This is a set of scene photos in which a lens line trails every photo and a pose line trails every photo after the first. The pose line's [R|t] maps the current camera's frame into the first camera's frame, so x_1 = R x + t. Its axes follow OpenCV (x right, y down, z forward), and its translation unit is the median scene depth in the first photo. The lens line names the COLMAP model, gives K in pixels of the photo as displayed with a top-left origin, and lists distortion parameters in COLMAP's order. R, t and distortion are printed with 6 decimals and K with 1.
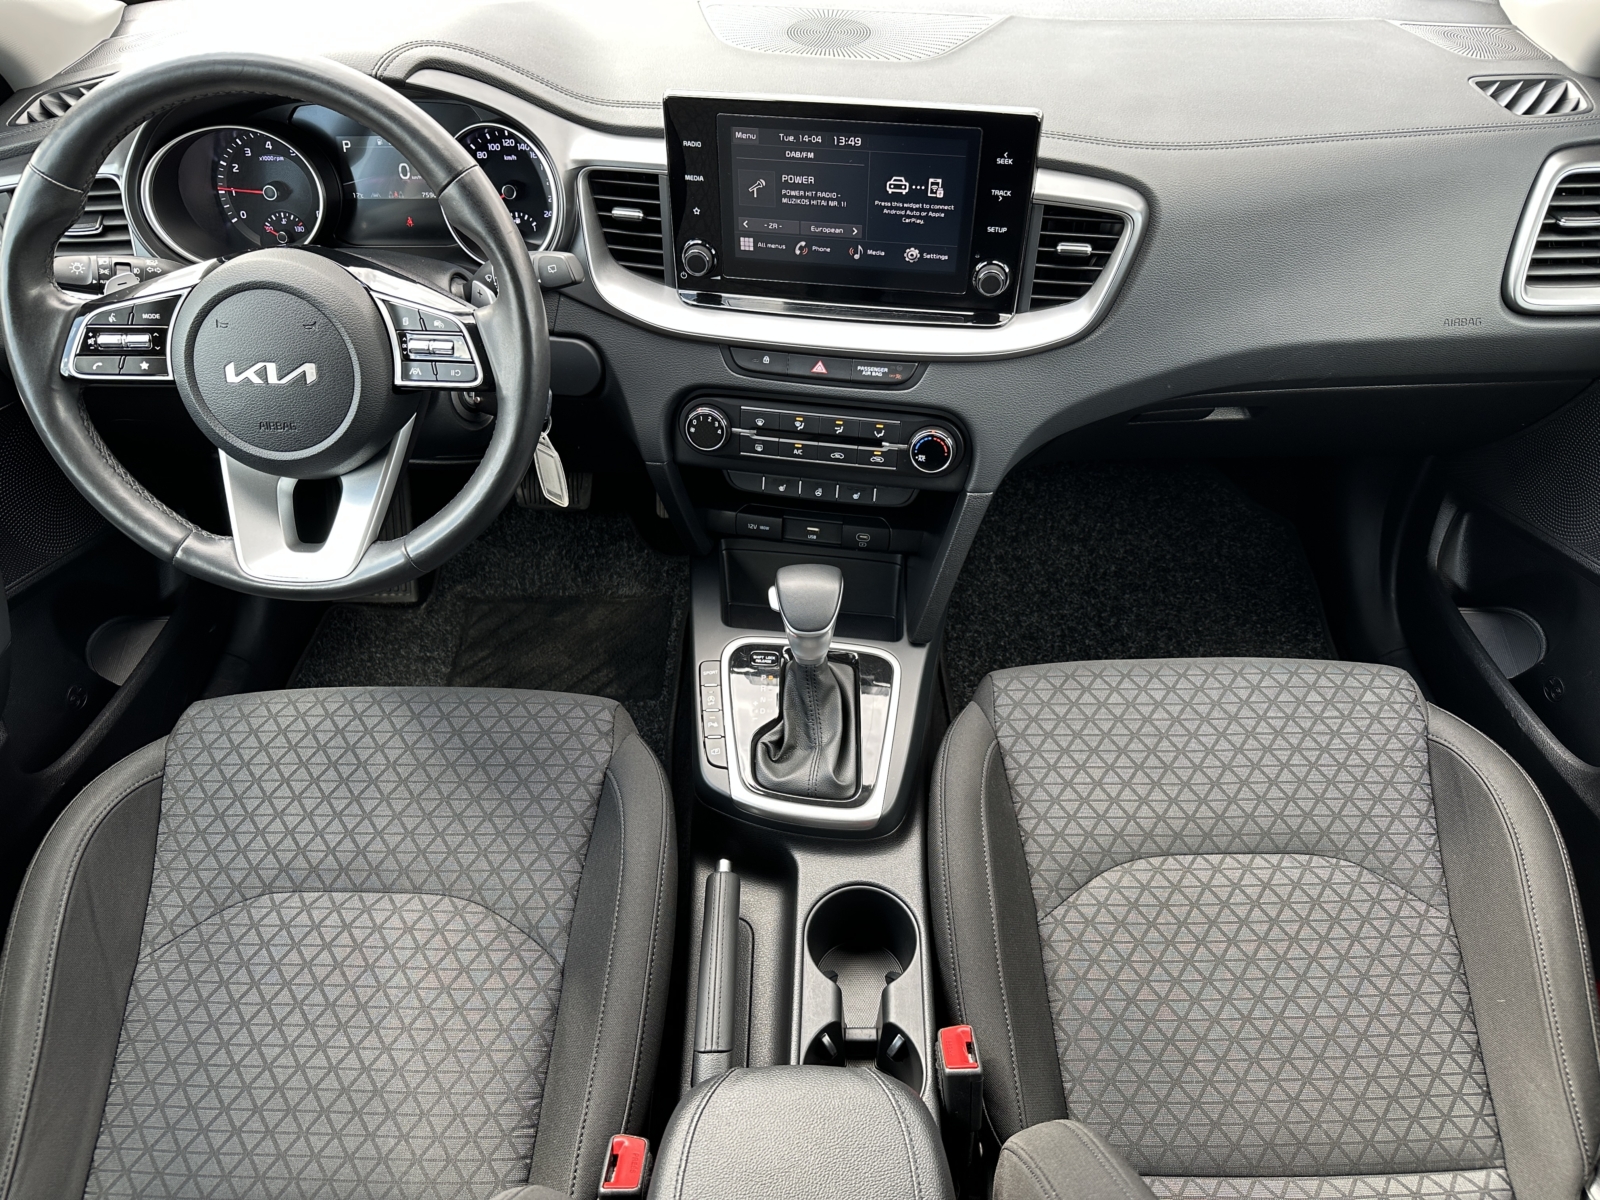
lens RADIAL K [[1102.7, 0, 797.1], [0, 1102.7, 593.4], [0, 0, 1]] dist [-0.009610, -0.008262]
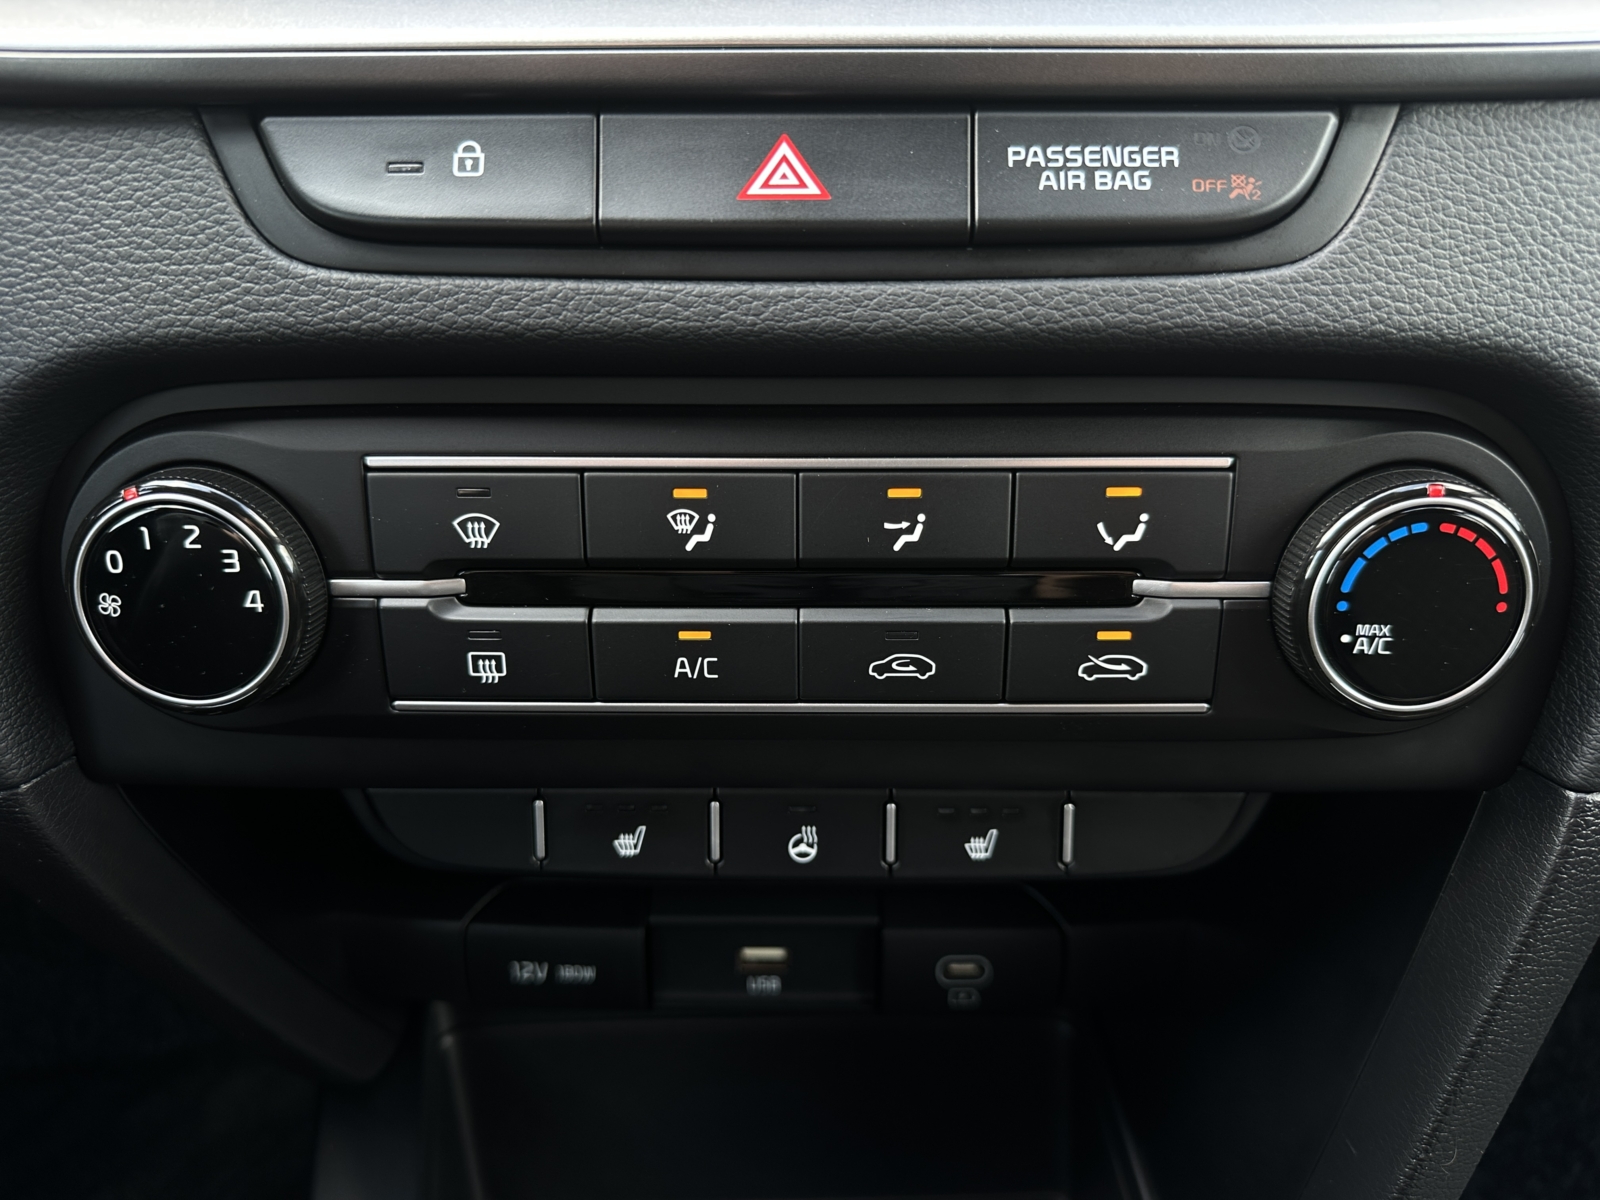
lens RADIAL K [[1102.7, 0, 801.3], [0, 1102.7, 602.0], [0, 0, 1]] dist [-0.009610, -0.008262]
pose [[0.986409, -0.087796, 0.138886, -0.006563], [0.111057, 0.979209, -0.169755, -0.106281], [-0.121094, 0.182872, 0.975651, 0.816470]]
